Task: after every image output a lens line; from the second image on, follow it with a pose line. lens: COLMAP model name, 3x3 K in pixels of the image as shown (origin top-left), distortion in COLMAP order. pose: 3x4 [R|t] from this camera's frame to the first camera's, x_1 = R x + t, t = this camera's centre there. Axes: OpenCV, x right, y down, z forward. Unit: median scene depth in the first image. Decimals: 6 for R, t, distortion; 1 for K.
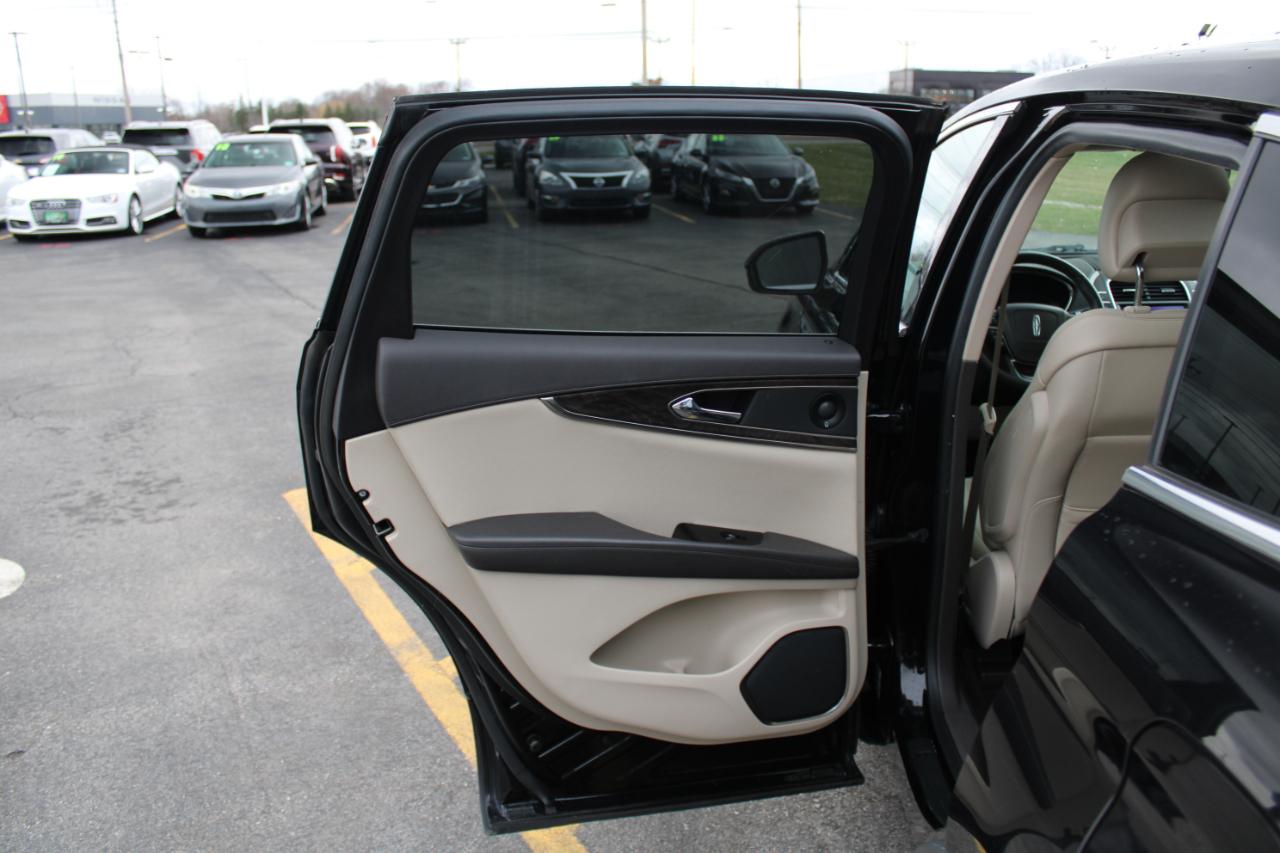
lens RADIAL K [[1044.9, 0, 631.2], [0, 1044.9, 421.8], [0, 0, 1]] dist [-0.128637, 0.081683]
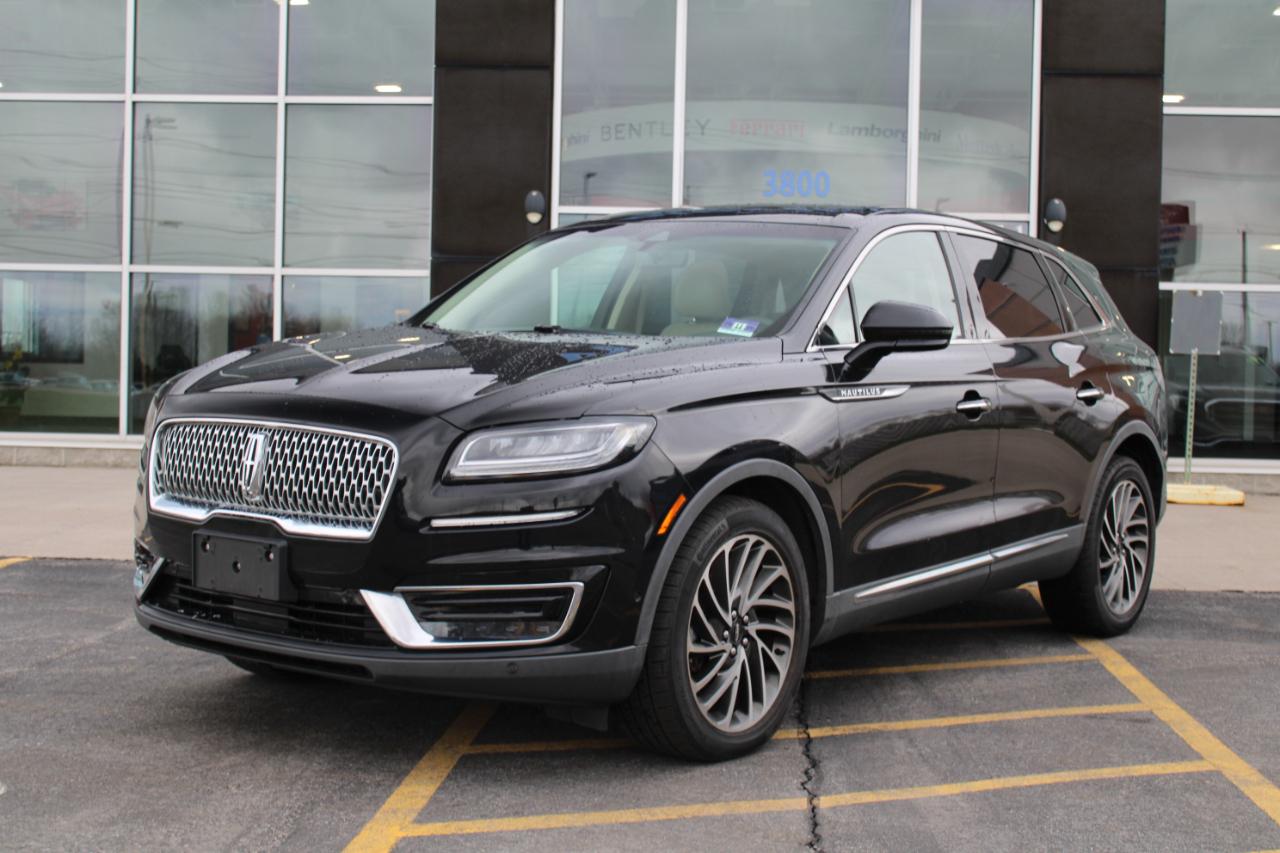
lens RADIAL K [[1772.9, 0, 638.9], [0, 1772.9, 425.5], [0, 0, 1]] dist [-0.015590, 0.000000]
pose [[-0.843224, -0.018141, 0.537256, -0.113367], [0.140938, 0.957008, 0.253518, -0.099960], [-0.518757, 0.289492, -0.804416, 0.468216]]
